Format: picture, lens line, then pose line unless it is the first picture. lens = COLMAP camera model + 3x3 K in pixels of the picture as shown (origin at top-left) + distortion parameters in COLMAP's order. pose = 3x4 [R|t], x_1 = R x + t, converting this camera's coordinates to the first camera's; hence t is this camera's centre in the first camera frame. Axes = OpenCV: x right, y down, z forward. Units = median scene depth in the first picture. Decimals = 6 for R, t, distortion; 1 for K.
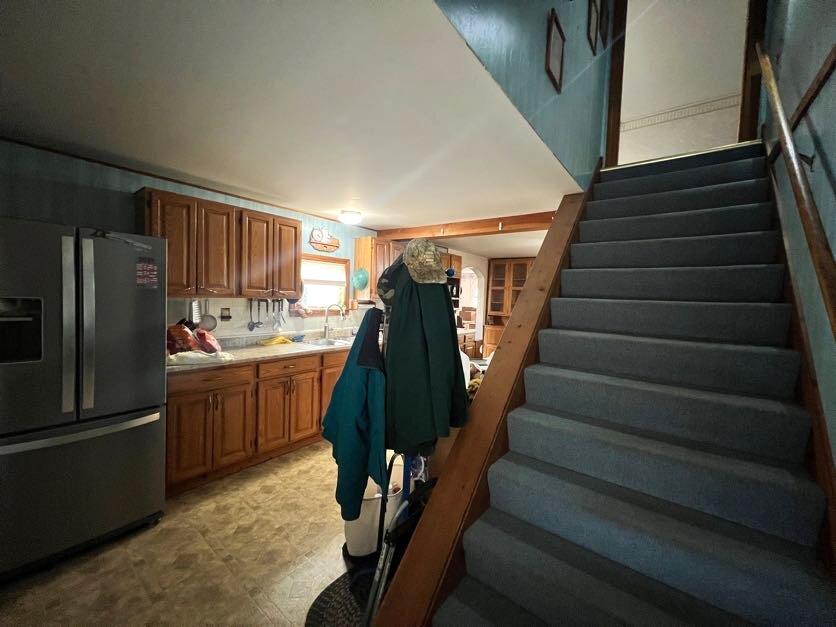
lens RADIAL K [[335.2, 0, 417.9], [0, 335.2, 311.2], [0, 0, 1]] dist [-0.000274, 0.000367]
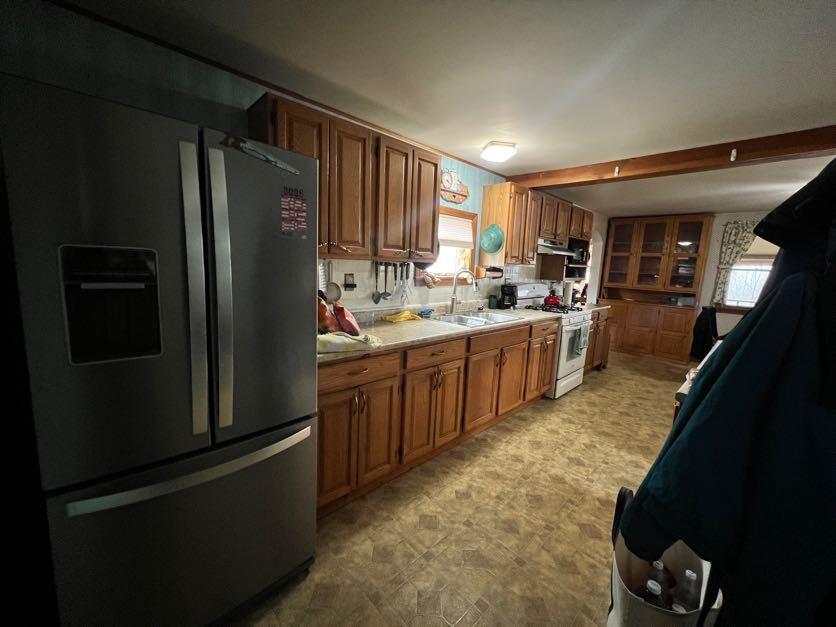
lens RADIAL K [[334.3, 0, 415.8], [0, 334.3, 311.9], [0, 0, 1]] dist [0.000280, -0.000369]
pose [[0.989654, 0.027013, -0.140908, -0.315395], [-0.013851, 0.995516, 0.093569, 0.004424], [0.142804, -0.090650, 0.985591, 0.257581]]
